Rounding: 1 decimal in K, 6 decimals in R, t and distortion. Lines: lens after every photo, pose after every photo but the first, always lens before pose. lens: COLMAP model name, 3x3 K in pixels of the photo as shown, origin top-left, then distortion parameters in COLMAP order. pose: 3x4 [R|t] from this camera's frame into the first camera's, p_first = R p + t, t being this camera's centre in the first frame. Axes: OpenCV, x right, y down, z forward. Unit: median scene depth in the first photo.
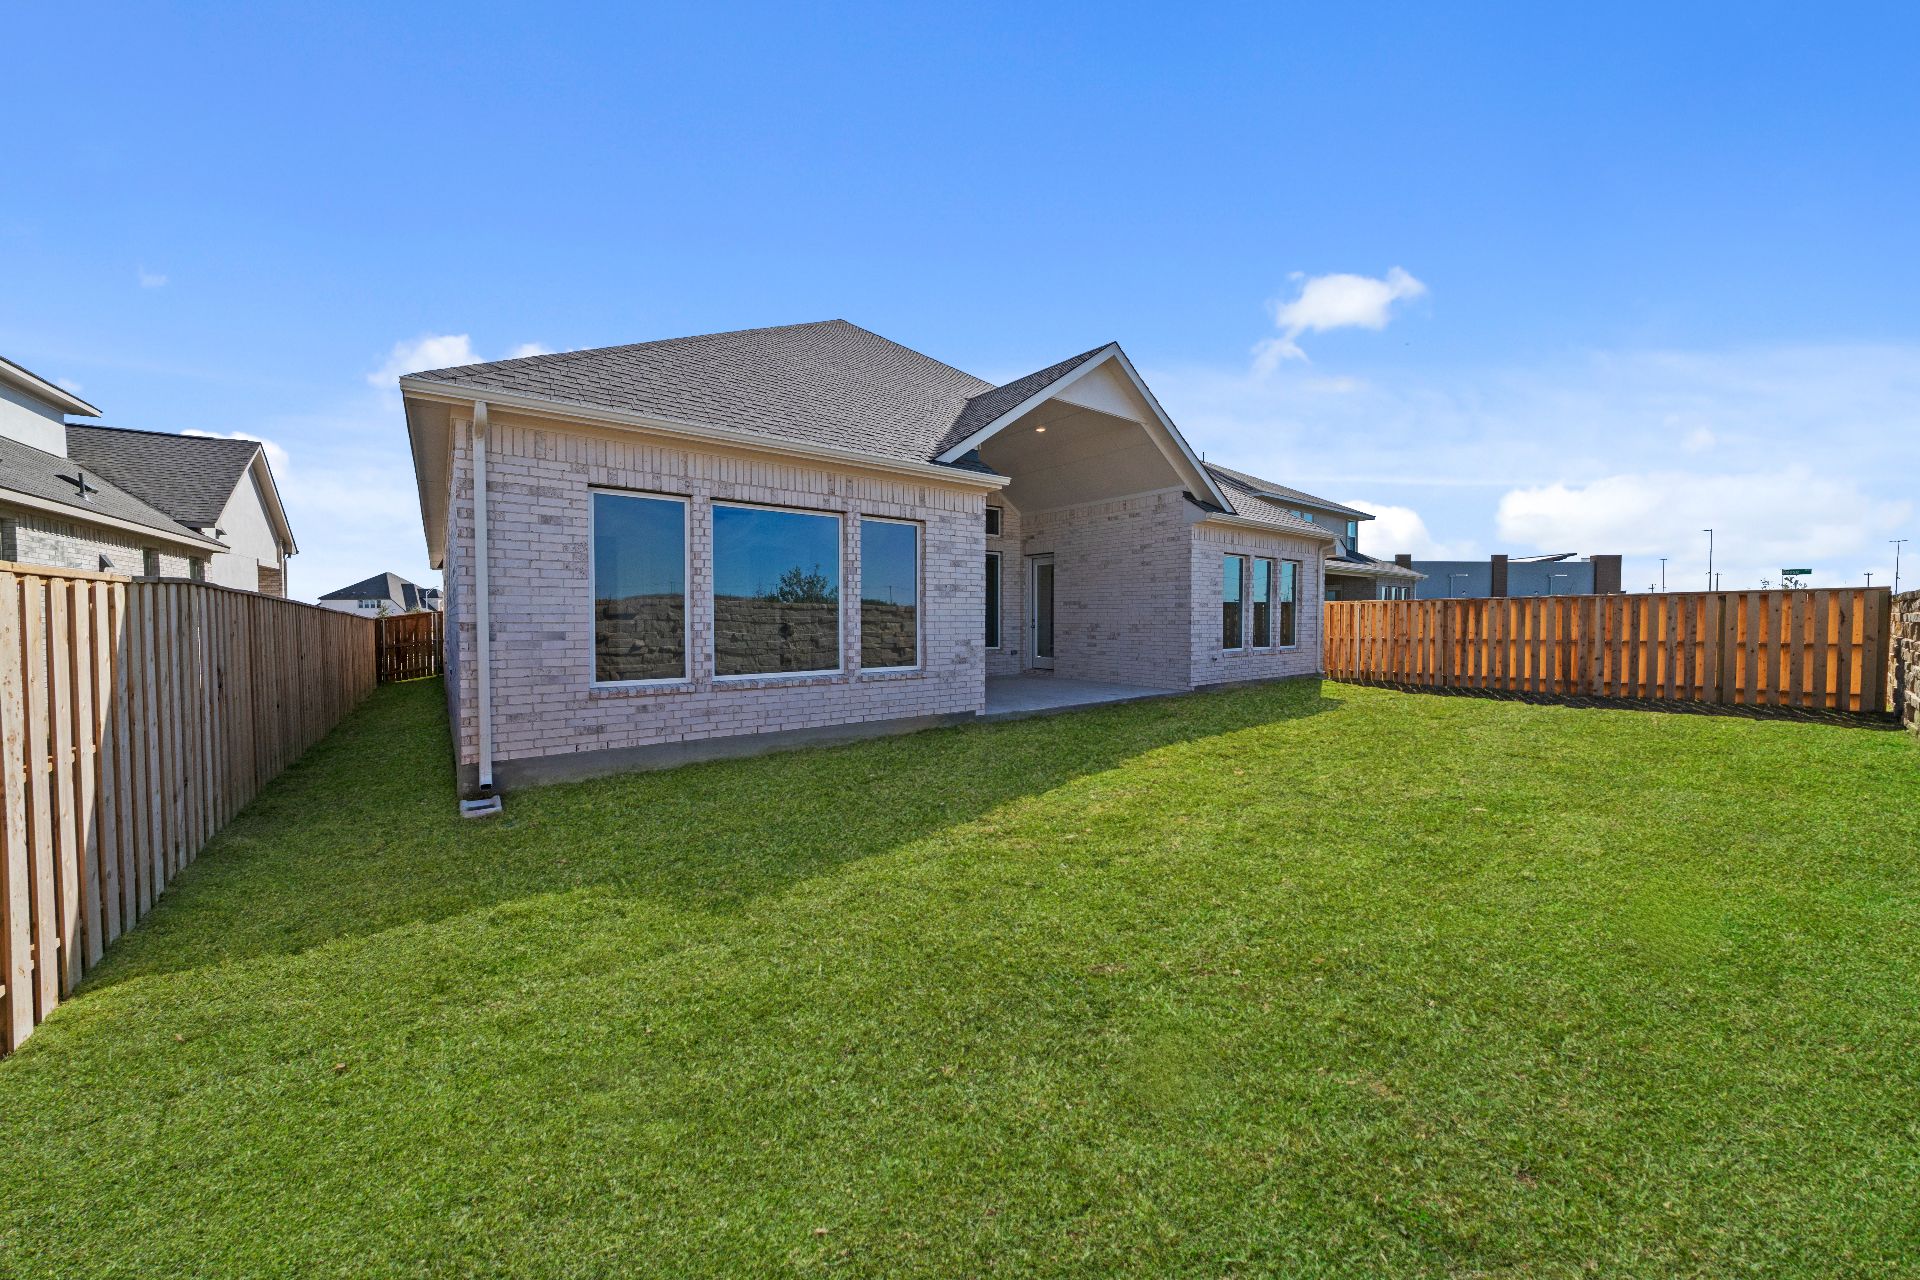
lens RADIAL K [[638.0, 0, 960.0], [0, 638.0, 640.0], [0, 0, 1]] dist [-0.000356, -0.000005]
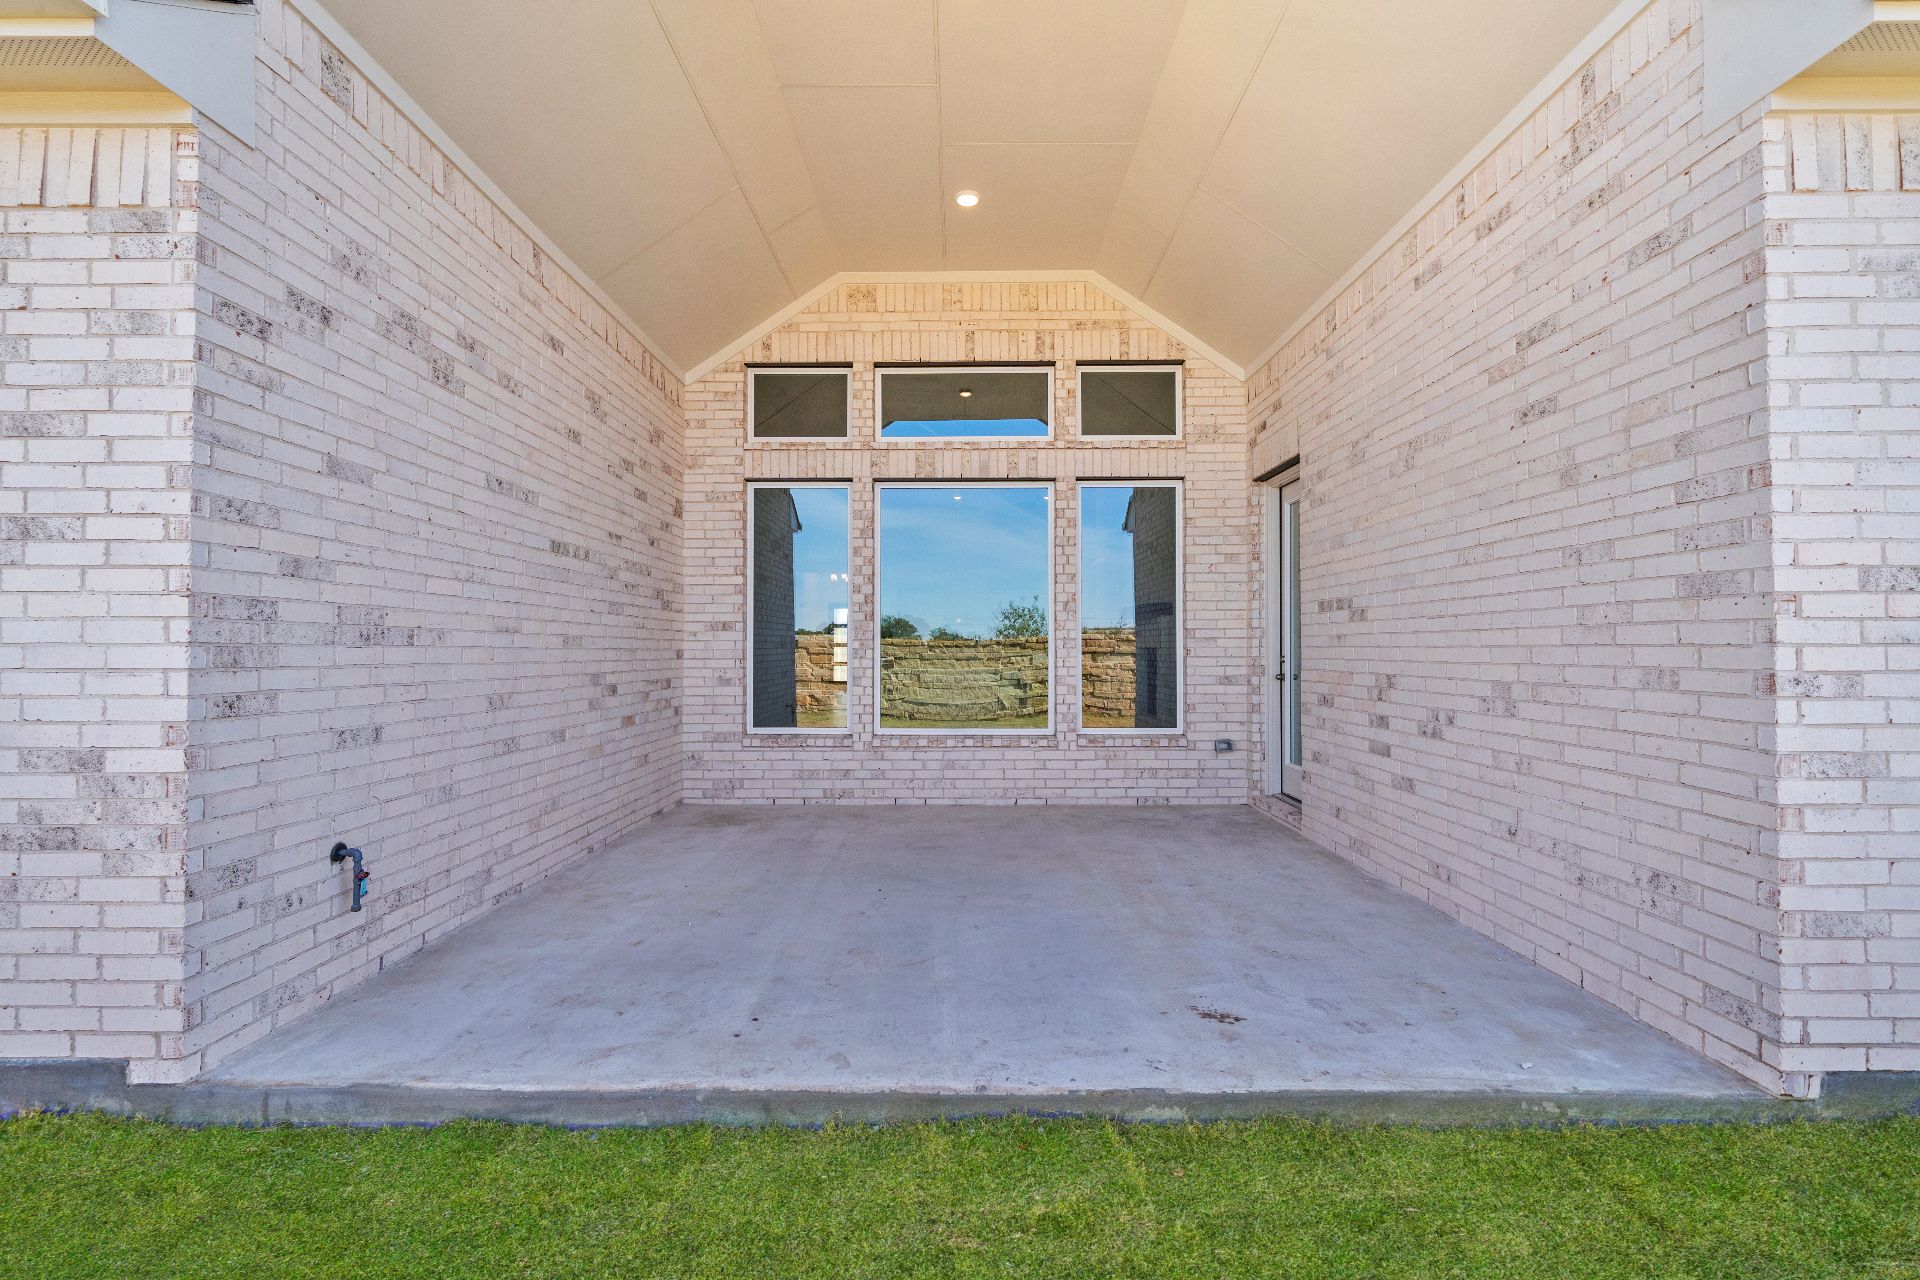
lens RADIAL K [[796.5, 0, 960.0], [0, 796.5, 640.0], [0, 0, 1]] dist [0.001668, 0.000223]
pose [[0.789990, -0.005698, -0.613093, 0.317190], [-0.023021, 0.998976, -0.038948, -0.025642], [0.612687, 0.044883, 0.789050, 0.693879]]
